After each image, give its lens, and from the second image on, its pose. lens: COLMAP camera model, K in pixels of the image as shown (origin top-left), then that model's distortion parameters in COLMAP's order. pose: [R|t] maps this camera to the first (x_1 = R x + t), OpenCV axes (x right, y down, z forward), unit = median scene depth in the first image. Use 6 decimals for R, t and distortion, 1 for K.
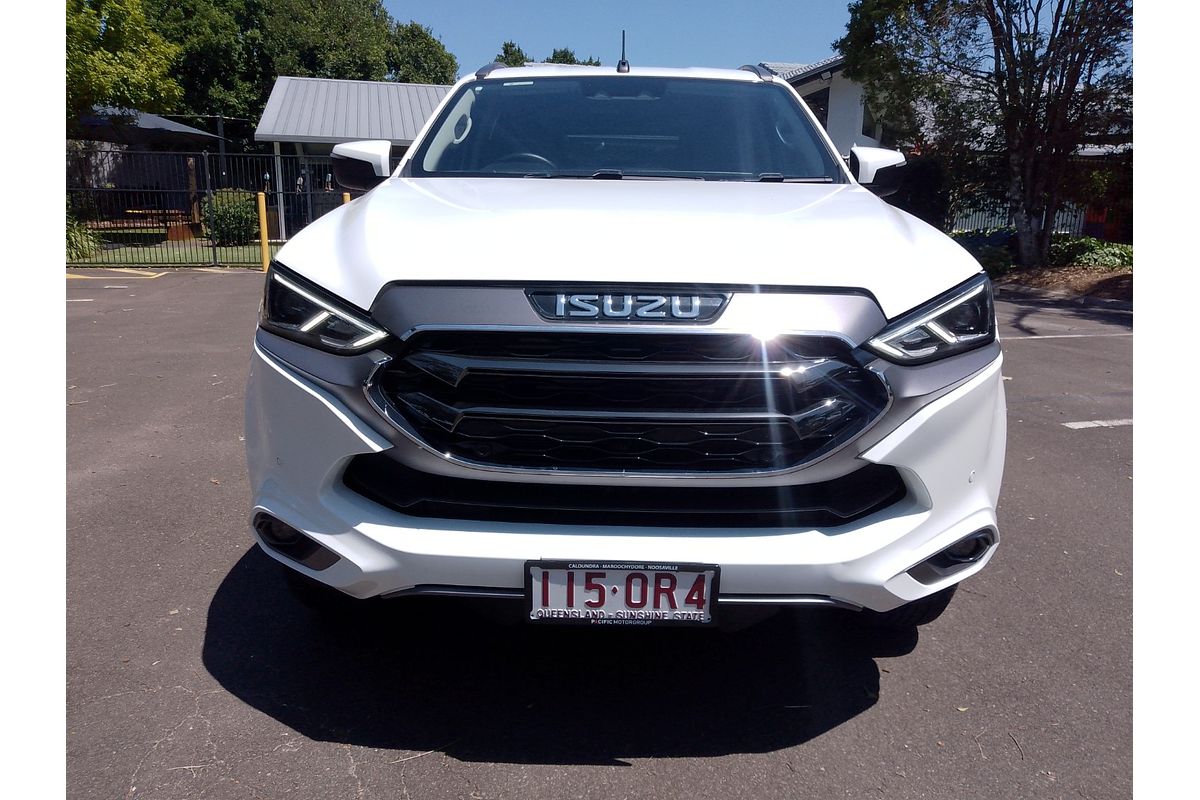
lens RADIAL K [[770.5, 0, 600.0], [0, 770.5, 400.0], [0, 0, 1]] dist [0.003332, -0.002293]
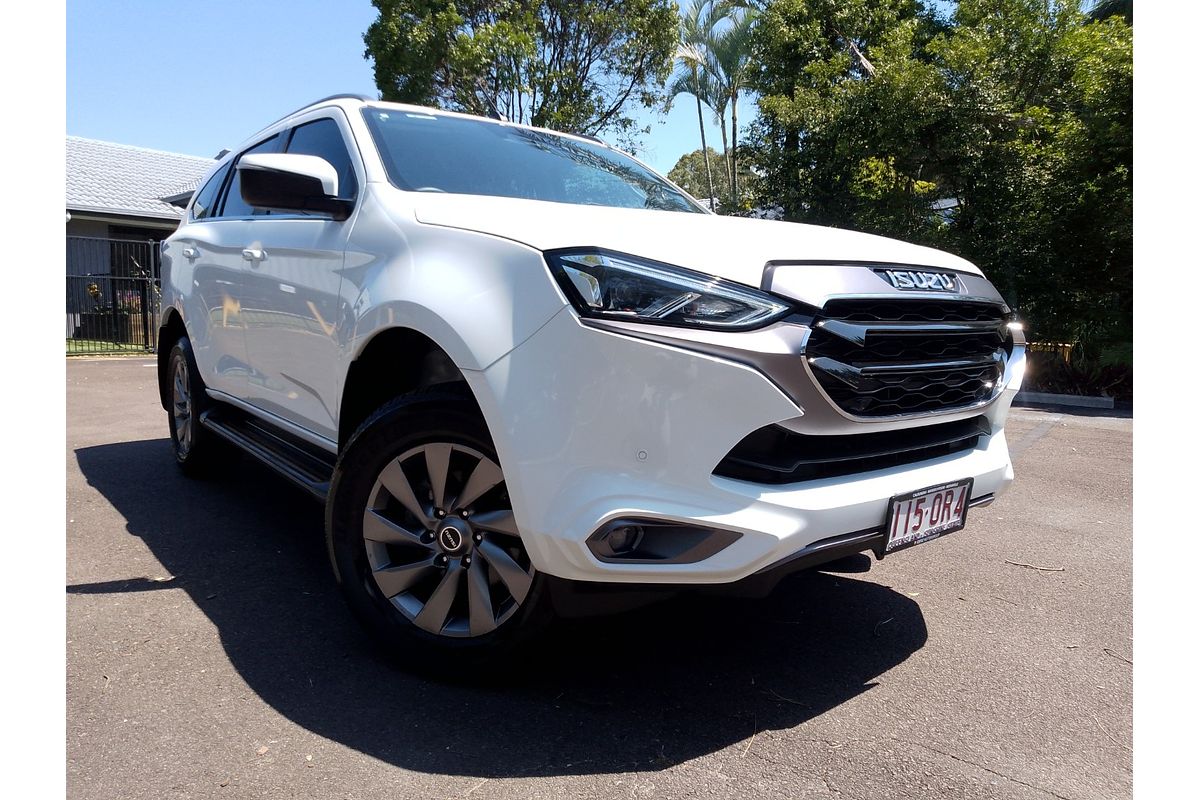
lens RADIAL K [[738.5, 0, 594.2], [0, 738.5, 403.5], [0, 0, 1]] dist [0.035121, 0.001069]
pose [[0.791566, -0.085495, 0.605074, -1.086927], [0.149794, 0.987102, -0.056488, 0.063975], [-0.592440, 0.135350, 0.794163, 0.347819]]
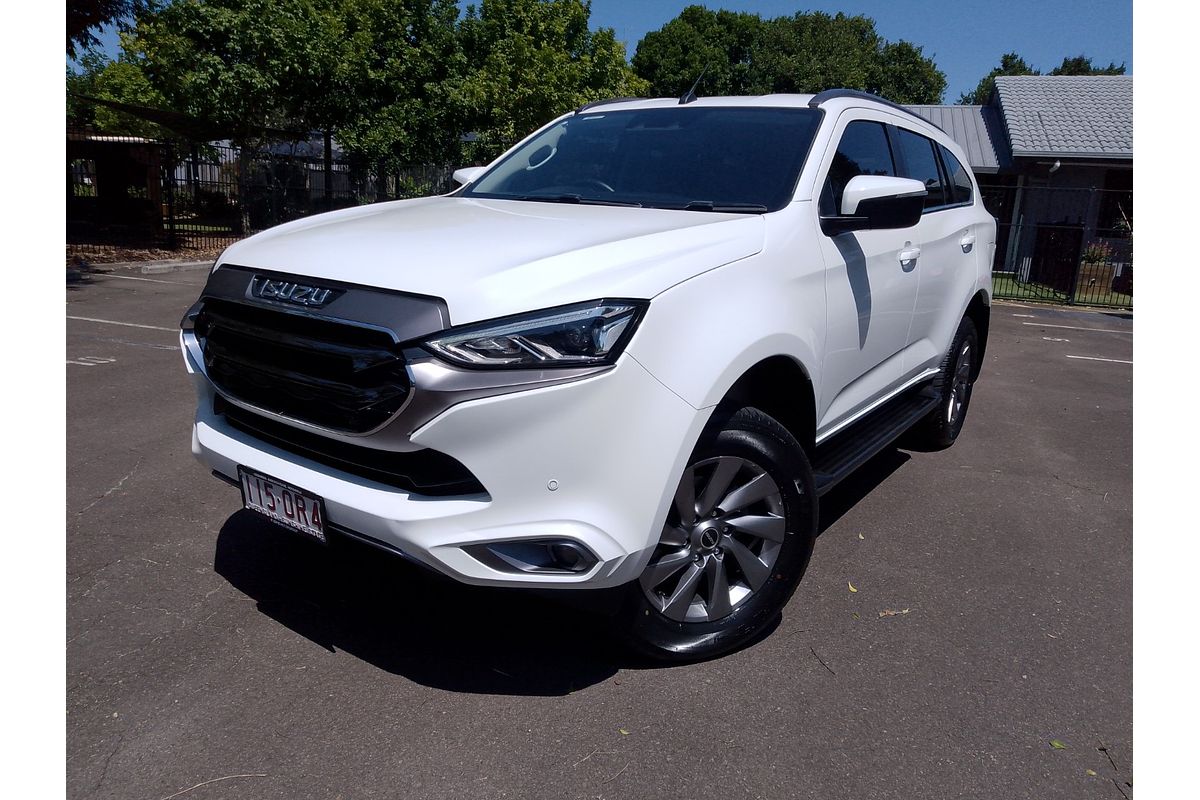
lens RADIAL K [[774.5, 0, 598.1], [0, 774.5, 395.8], [0, 0, 1]] dist [-0.006677, -0.006662]
pose [[0.833910, 0.156498, -0.529248, 1.173879], [-0.171640, 0.984940, 0.020801, -0.060341], [0.524533, 0.073494, 0.848212, 0.120024]]
